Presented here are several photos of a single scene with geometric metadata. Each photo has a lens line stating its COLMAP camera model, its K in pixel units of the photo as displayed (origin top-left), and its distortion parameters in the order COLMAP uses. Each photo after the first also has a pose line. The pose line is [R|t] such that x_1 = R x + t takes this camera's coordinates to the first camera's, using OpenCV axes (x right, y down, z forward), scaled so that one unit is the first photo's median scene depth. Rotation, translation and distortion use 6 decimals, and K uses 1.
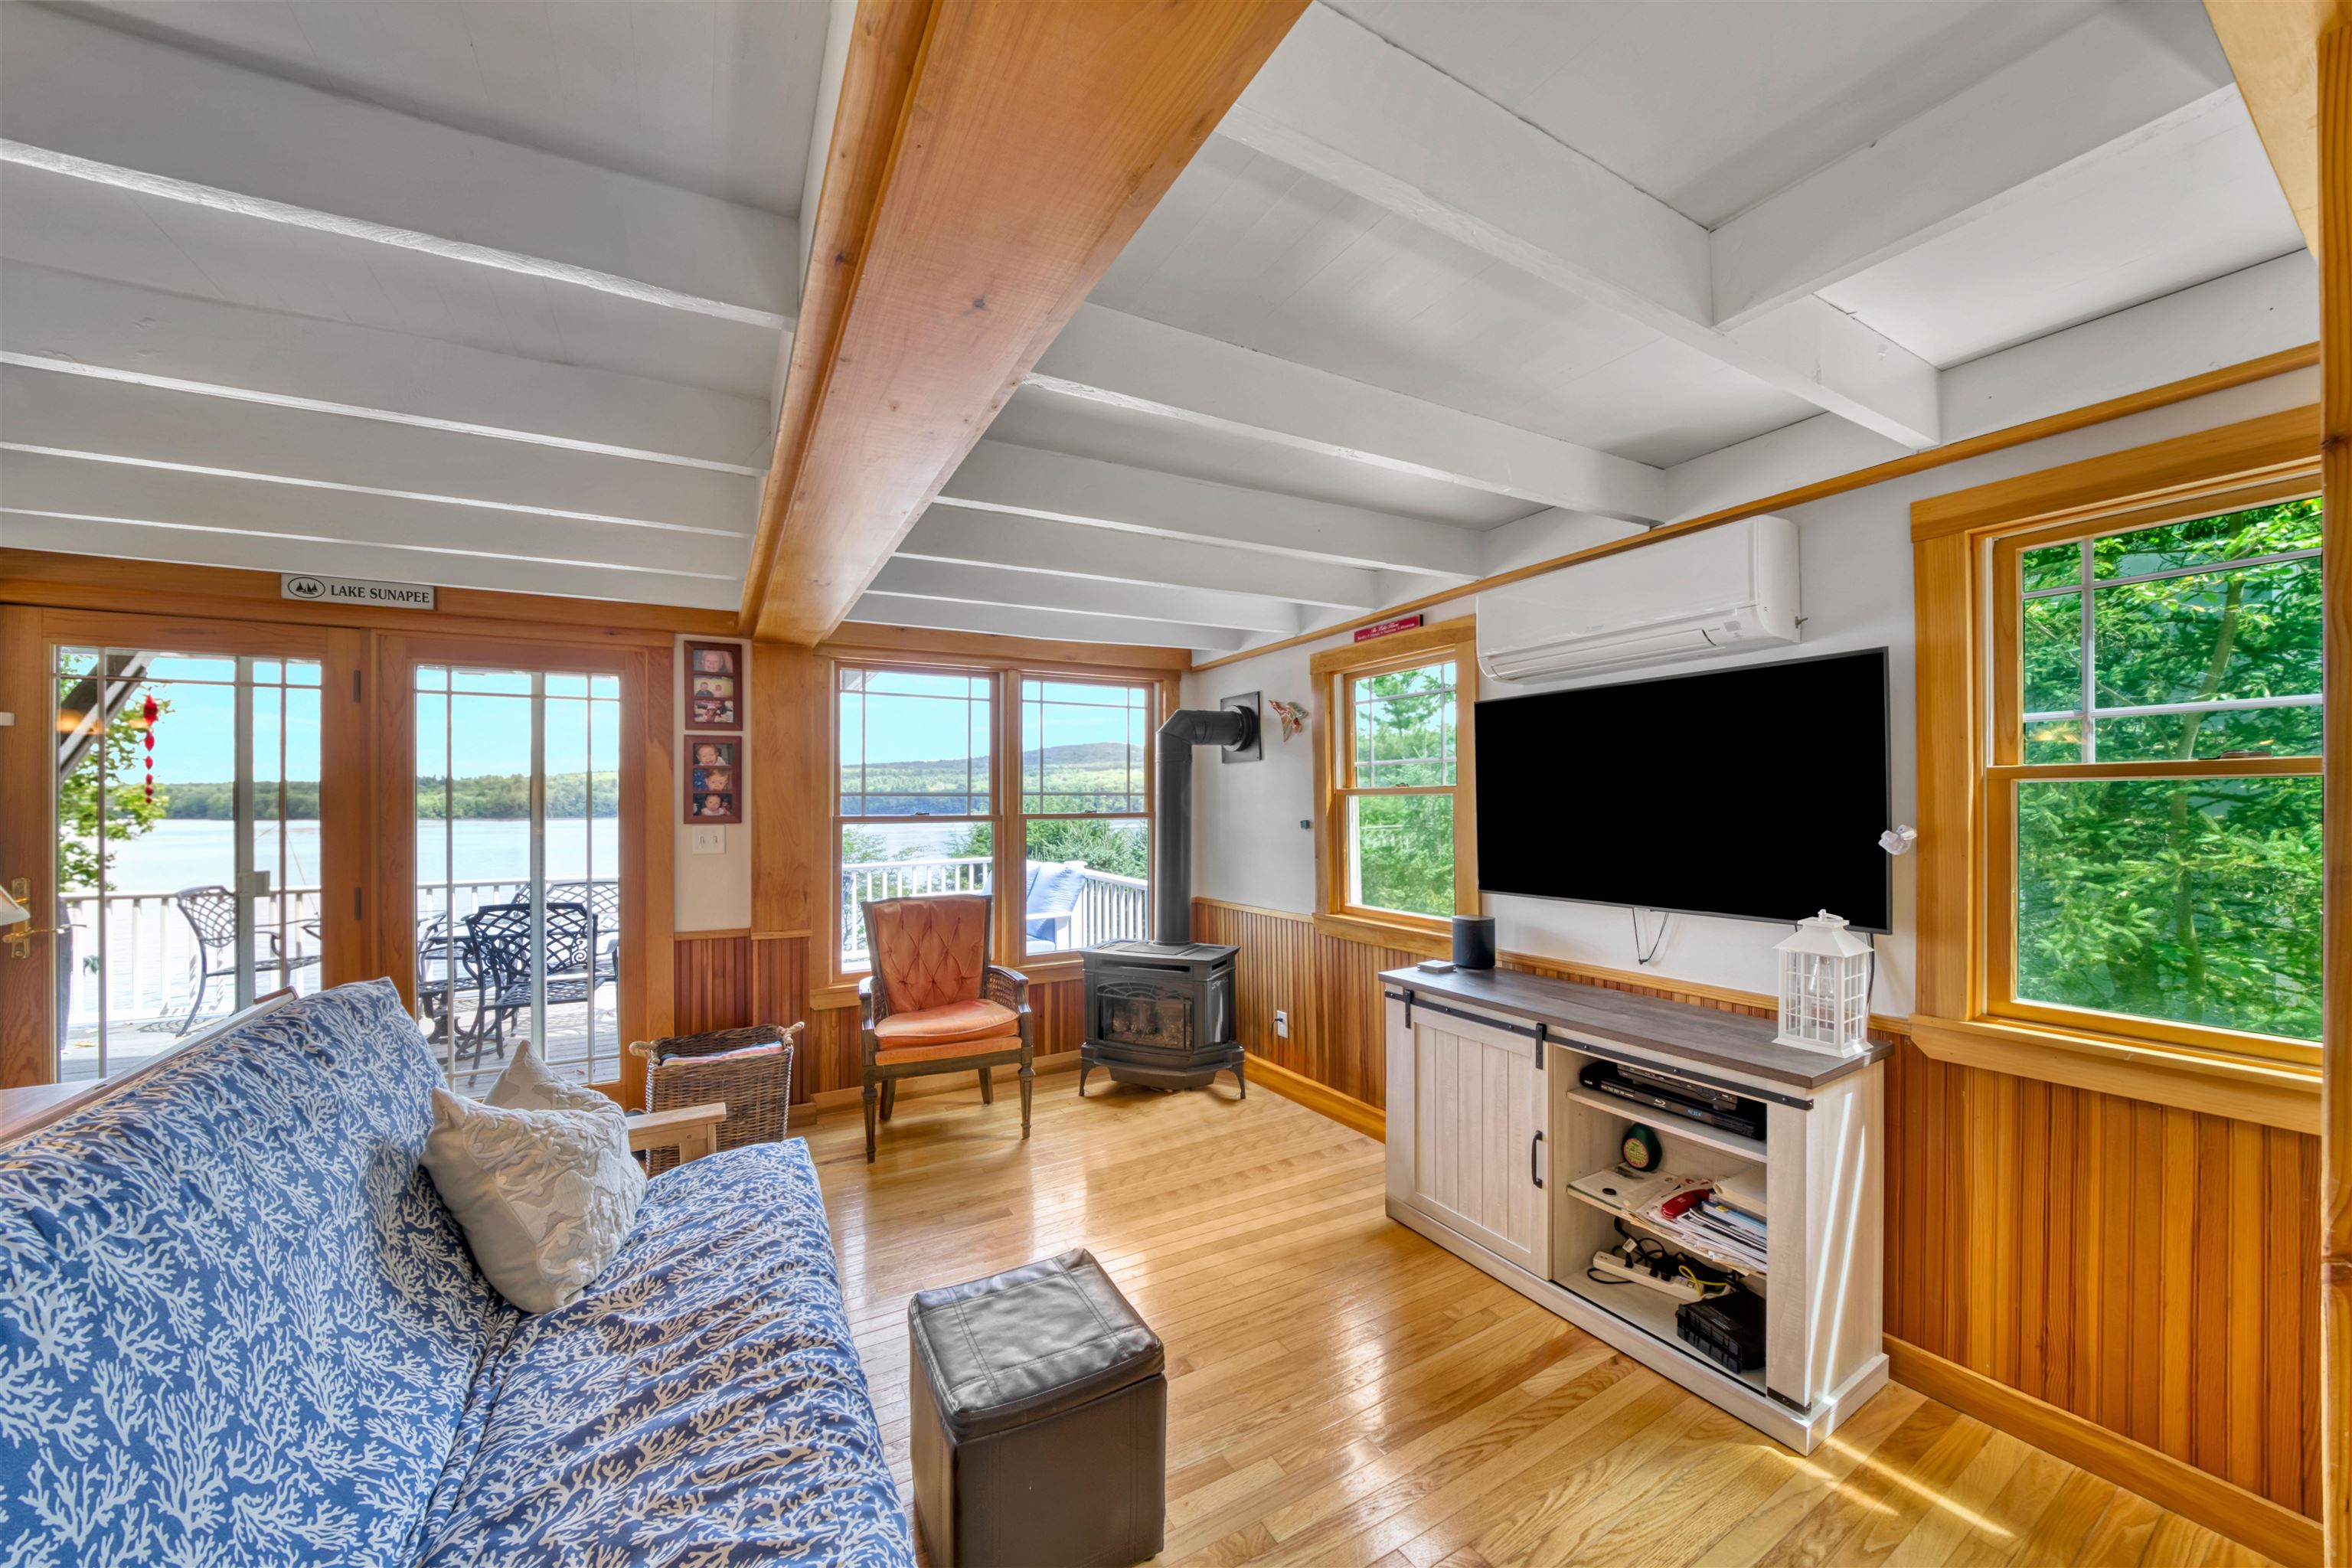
lens RADIAL K [[831.1, 0, 1161.4], [0, 831.1, 802.0], [0, 0, 1]] dist [-0.027047, 0.002613]
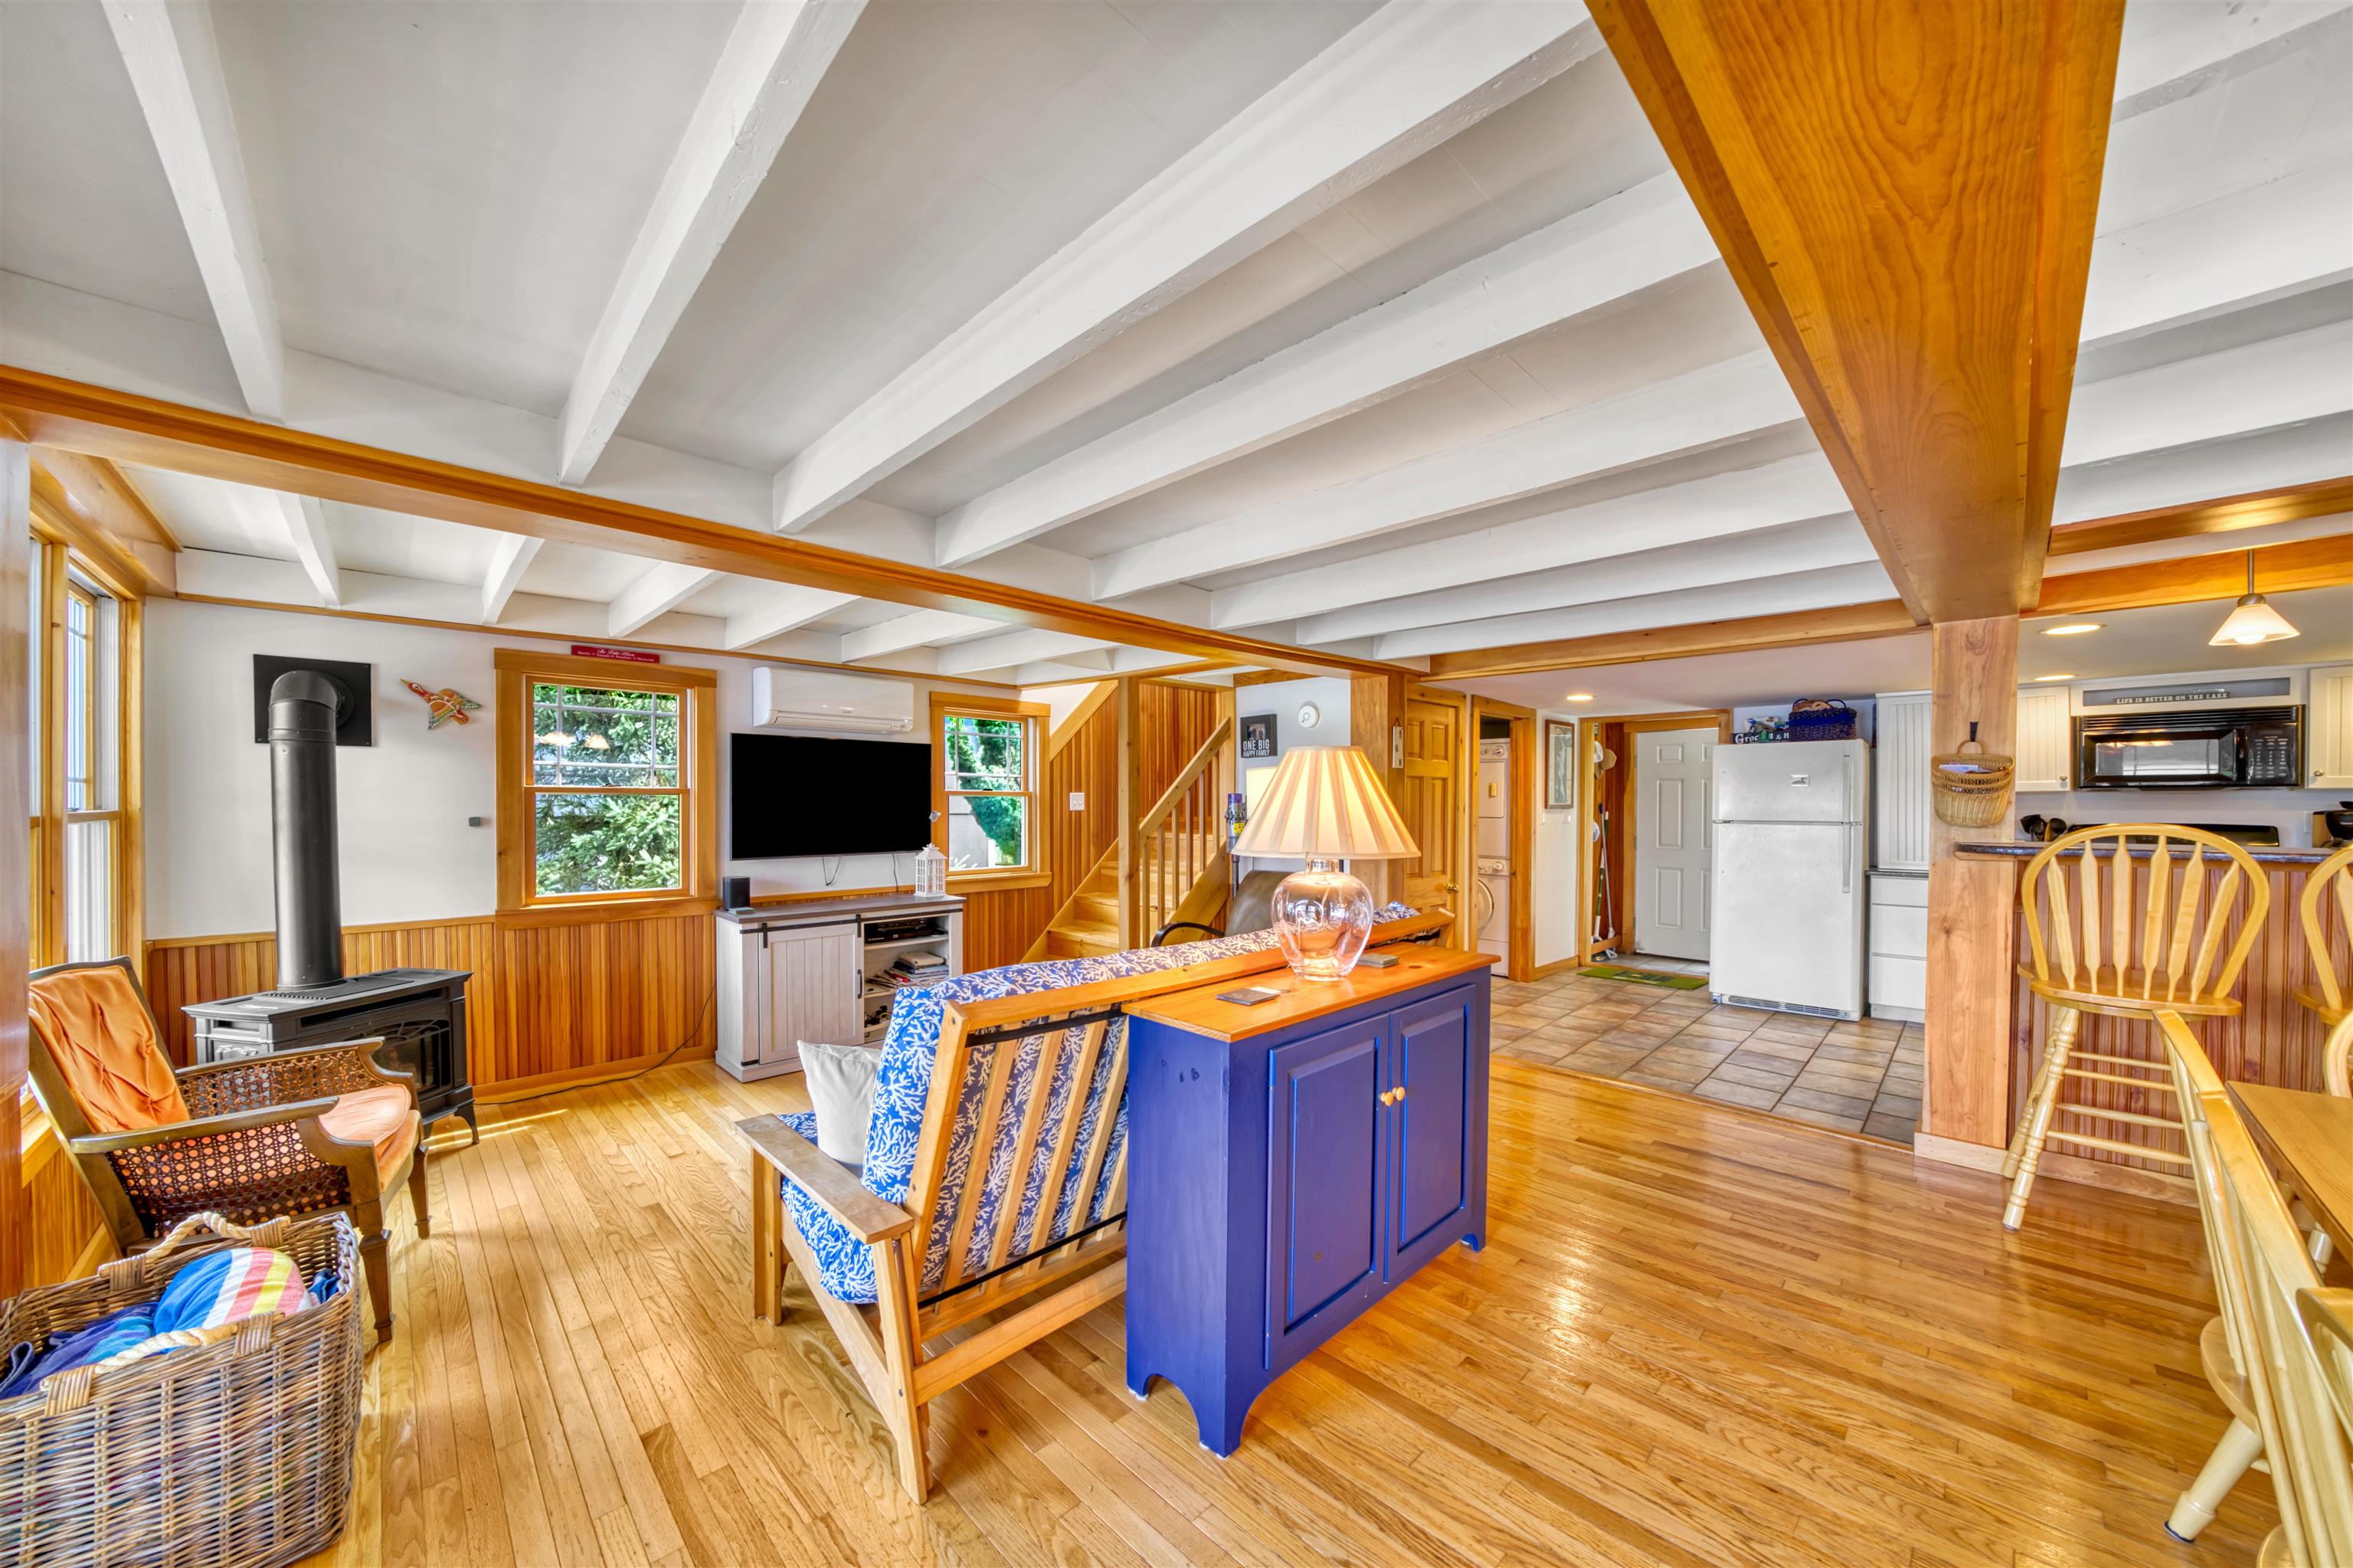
lens RADIAL K [[831.5, 0, 1130.6], [0, 831.5, 807.0], [0, 0, 1]] dist [-0.027047, 0.002613]
pose [[-0.255921, 0.002118, 0.966695, -1.220214], [-0.004533, 0.999984, -0.003391, 0.014098], [-0.966687, -0.005250, -0.255907, 0.668680]]
